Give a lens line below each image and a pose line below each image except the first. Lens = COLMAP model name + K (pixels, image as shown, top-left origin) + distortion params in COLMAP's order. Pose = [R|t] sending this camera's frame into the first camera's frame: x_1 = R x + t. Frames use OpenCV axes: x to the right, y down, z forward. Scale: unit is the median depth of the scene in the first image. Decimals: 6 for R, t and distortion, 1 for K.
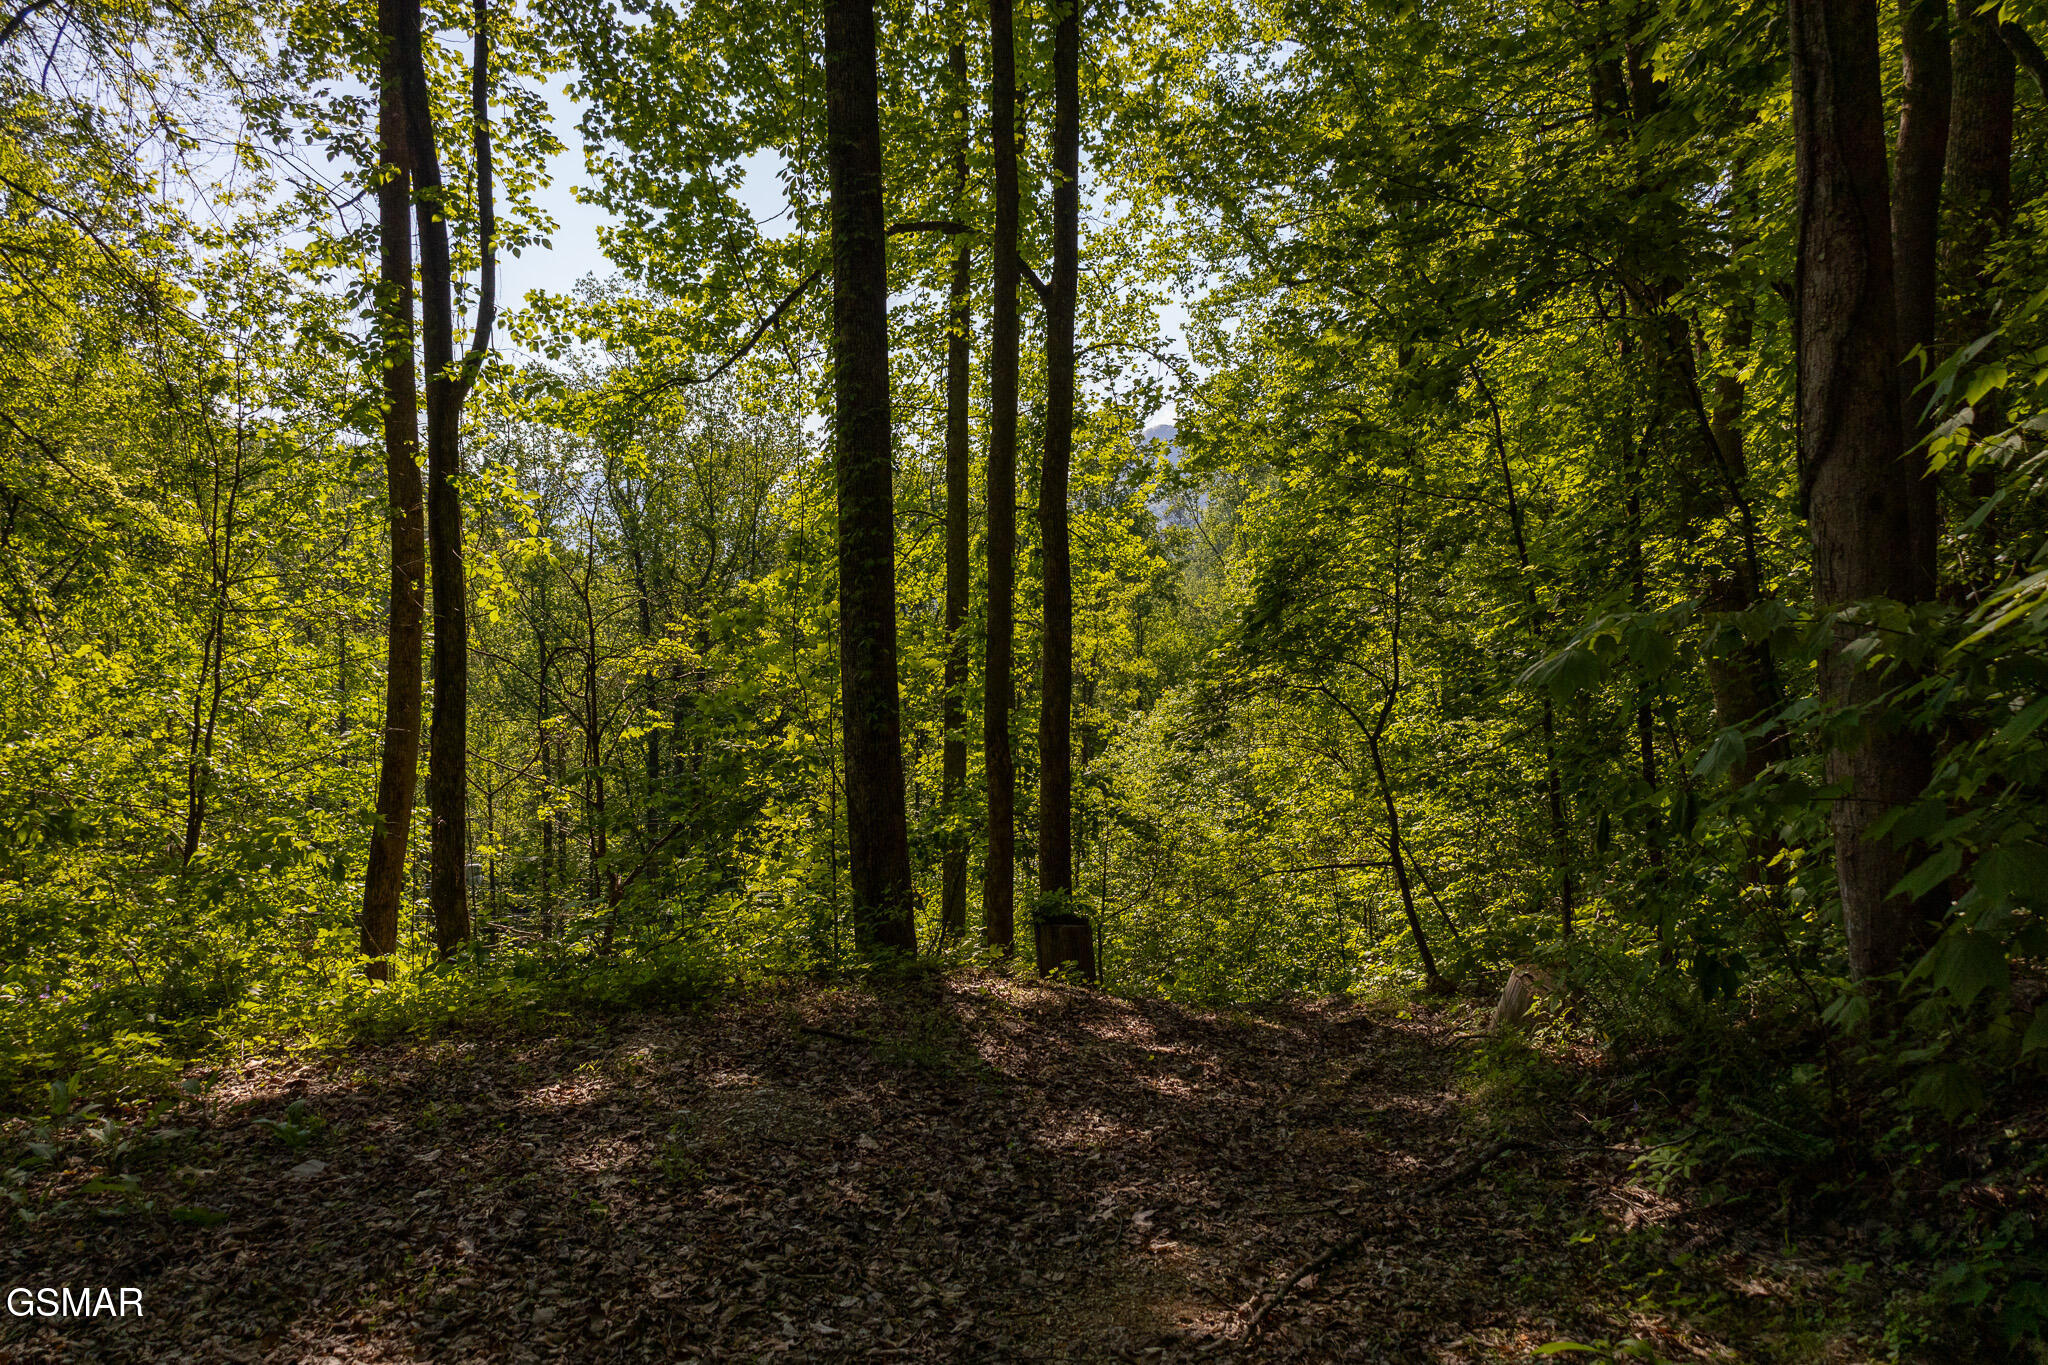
lens RADIAL K [[1319.1, 0, 1024.0], [0, 1319.1, 682.5], [0, 0, 1]] dist [-0.007116, 0.009069]
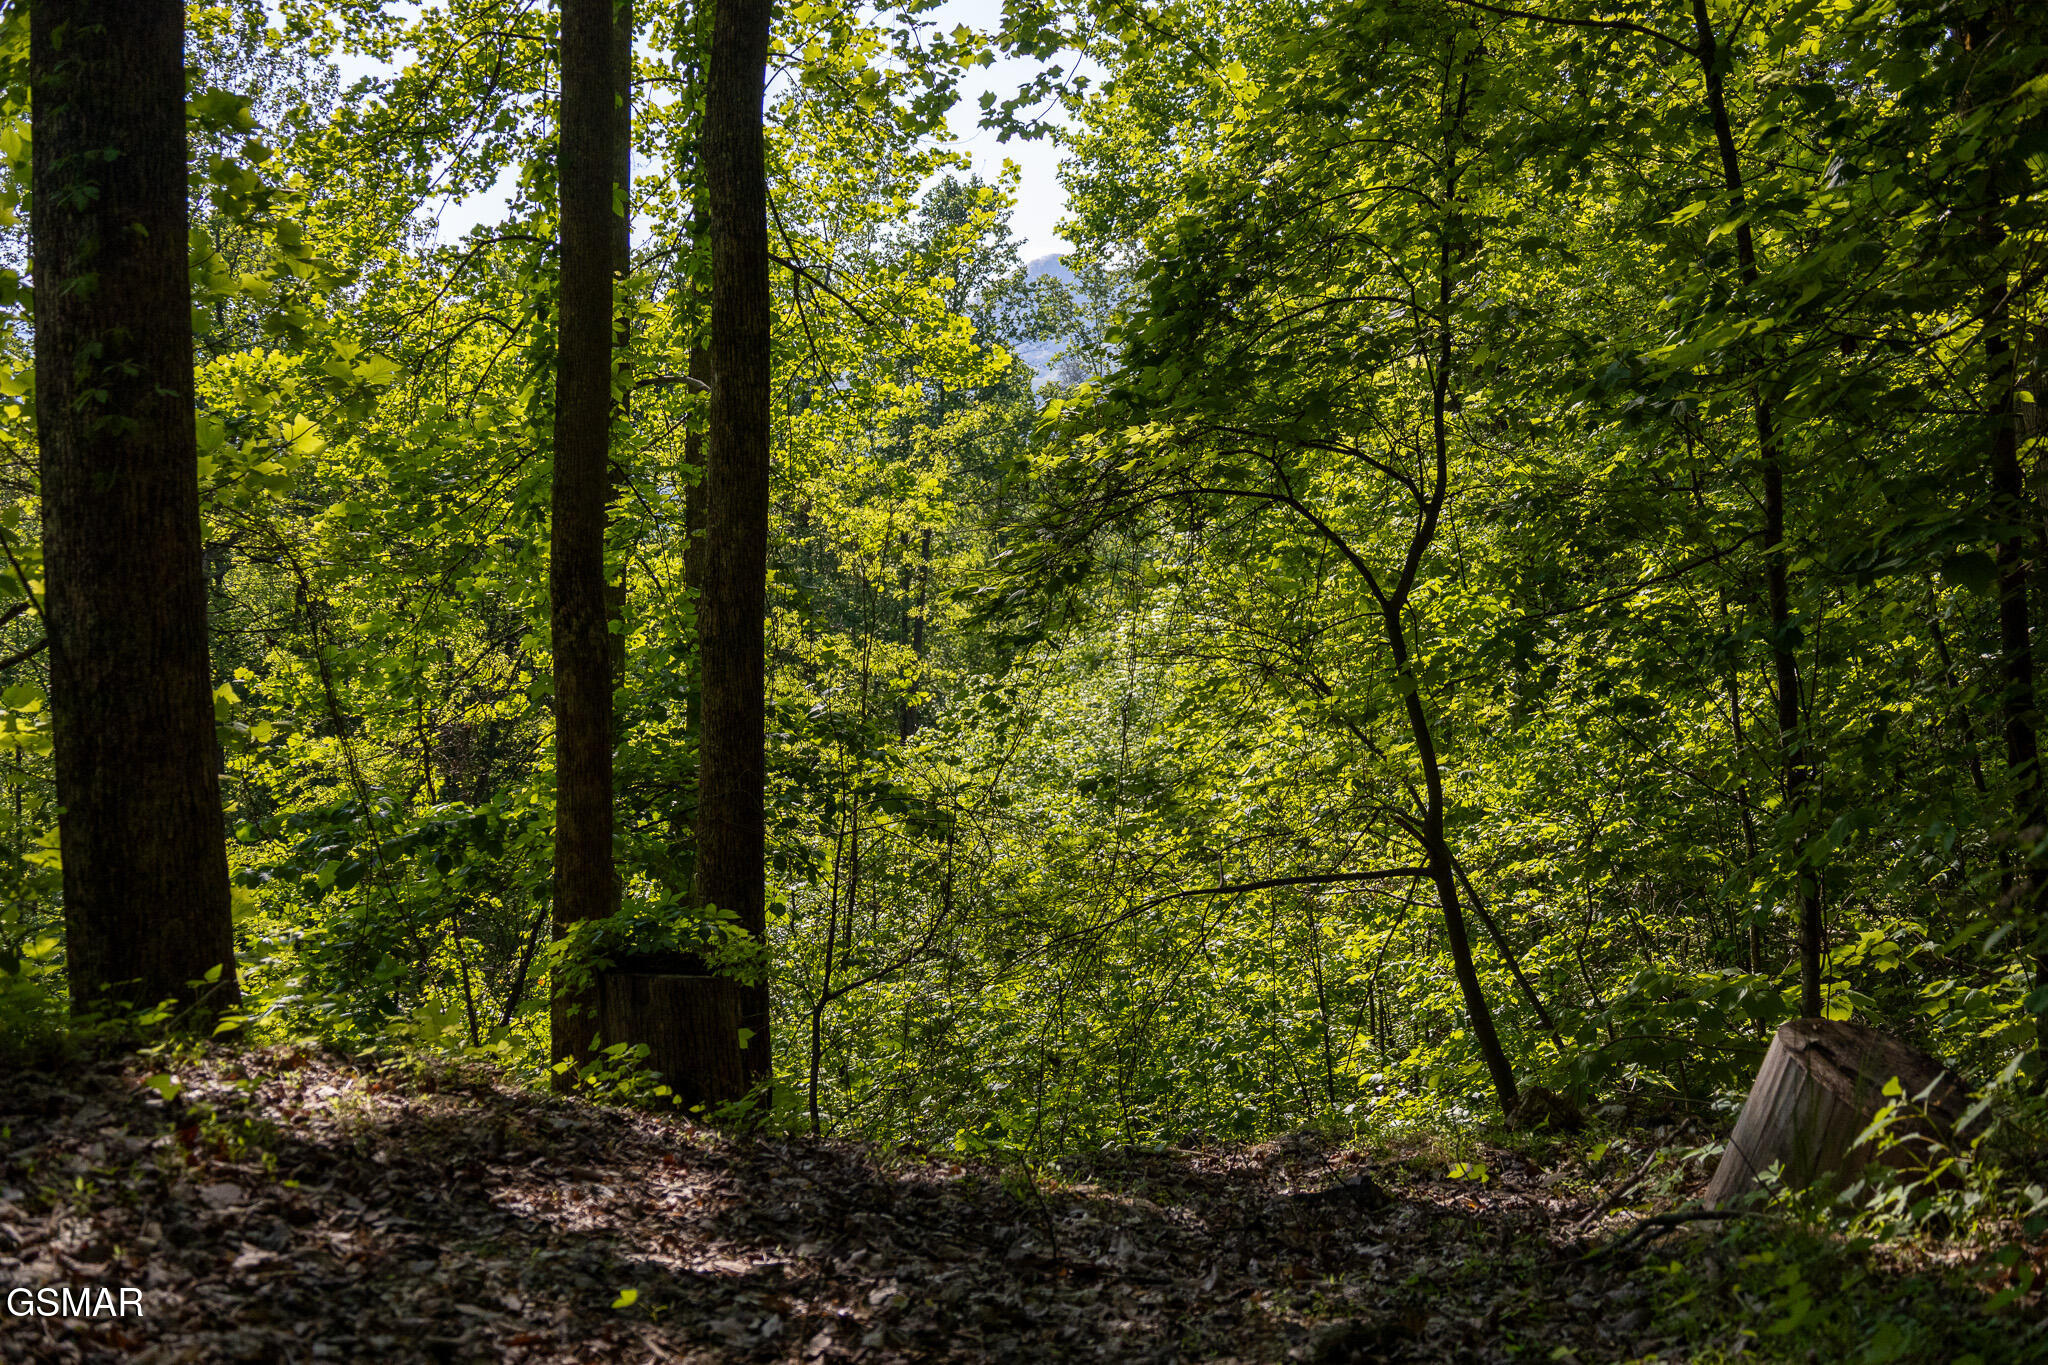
lens RADIAL K [[2163.5, 0, 1024.0], [0, 2163.5, 682.5], [0, 0, 1]] dist [0.006649, 0.000823]
pose [[0.995747, 0.007614, 0.091819, 0.049221], [-0.008092, 0.999956, 0.004829, 0.053113], [-0.091778, -0.005552, 0.995764, 0.188843]]
